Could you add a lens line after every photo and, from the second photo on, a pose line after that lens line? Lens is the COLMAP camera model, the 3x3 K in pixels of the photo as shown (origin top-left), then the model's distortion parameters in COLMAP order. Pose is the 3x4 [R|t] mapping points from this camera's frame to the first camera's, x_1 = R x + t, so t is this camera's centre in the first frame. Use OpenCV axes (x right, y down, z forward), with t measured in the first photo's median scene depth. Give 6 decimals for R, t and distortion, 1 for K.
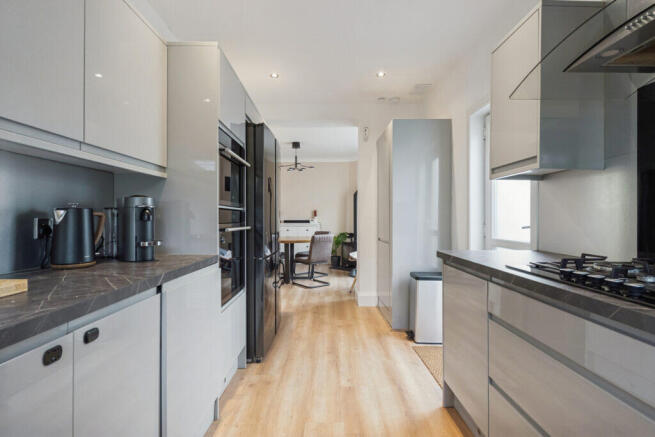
lens RADIAL K [[309.5, 0, 326.2], [0, 309.5, 220.2], [0, 0, 1]] dist [-0.001500, -0.000782]
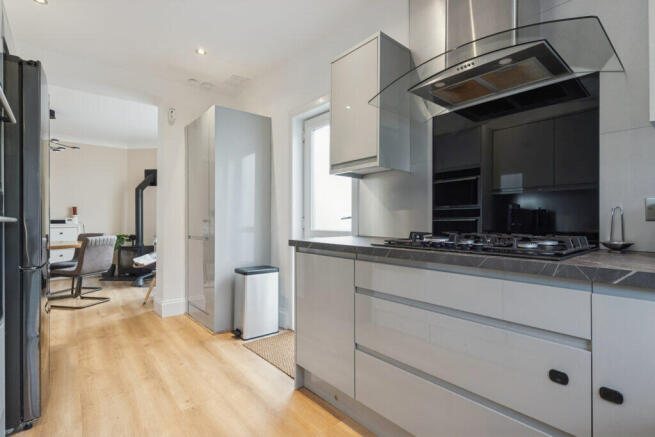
lens RADIAL K [[309.5, 0, 326.2], [0, 309.5, 220.2], [0, 0, 1]] dist [-0.001500, -0.000782]
pose [[0.769907, -0.003178, 0.638148, -0.120568], [0.007515, 0.999963, -0.004087, 0.024427], [-0.638111, 0.007943, 0.769903, 0.079905]]
